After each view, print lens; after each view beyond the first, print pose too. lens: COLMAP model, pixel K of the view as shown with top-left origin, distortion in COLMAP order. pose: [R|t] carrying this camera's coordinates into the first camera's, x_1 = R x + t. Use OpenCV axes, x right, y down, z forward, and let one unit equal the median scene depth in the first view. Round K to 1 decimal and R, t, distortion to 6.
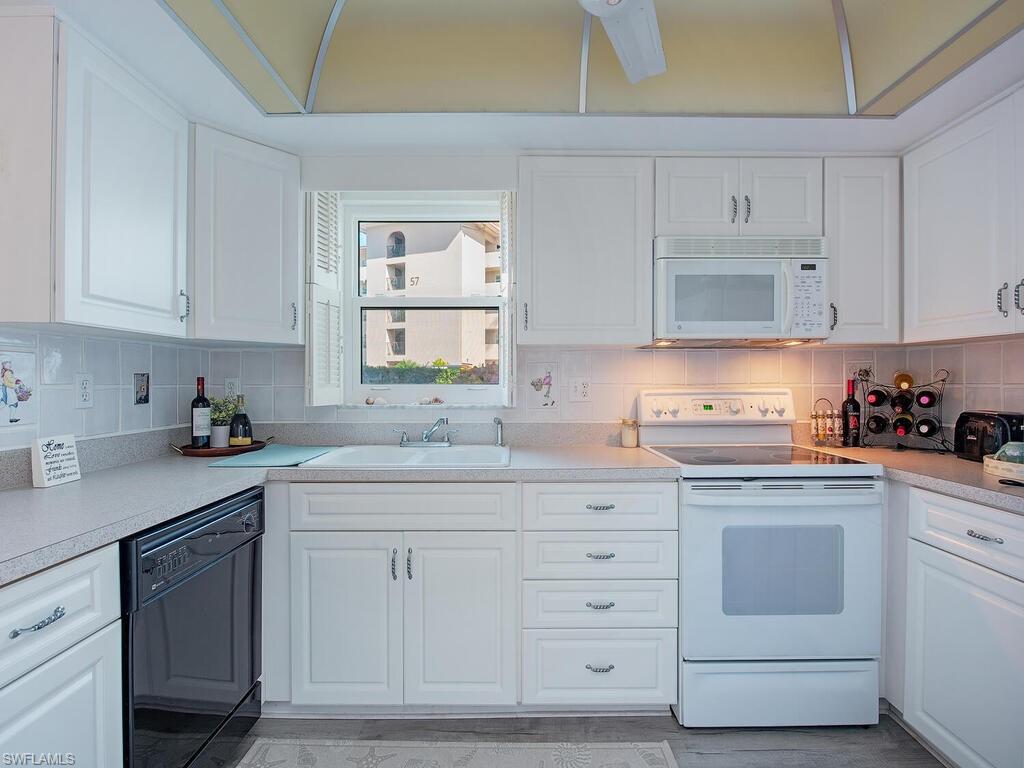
lens RADIAL K [[471.0, 0, 512.2], [0, 471.0, 382.9], [0, 0, 1]] dist [-0.008798, -0.000848]
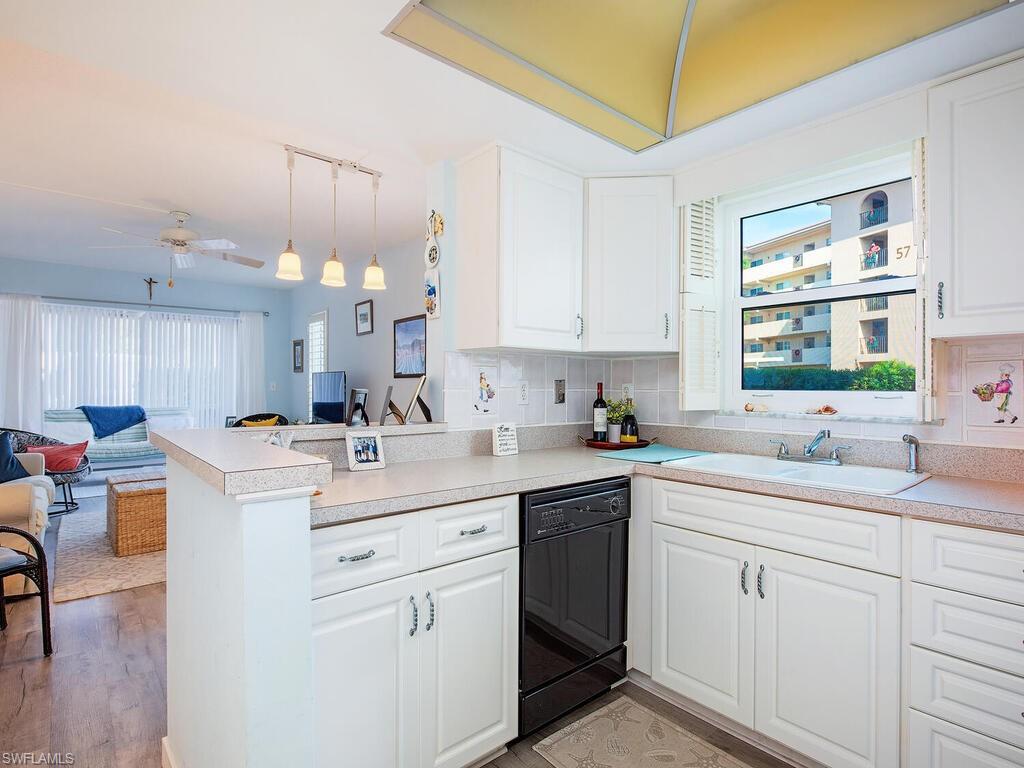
lens RADIAL K [[544.7, 0, 518.7], [0, 544.7, 386.7], [0, 0, 1]] dist [-0.001059, -0.001331]
pose [[0.652481, 0.003669, -0.757796, 0.279850], [-0.007411, 0.999971, -0.001540, 0.001944], [0.757769, 0.006621, 0.652490, -0.074315]]
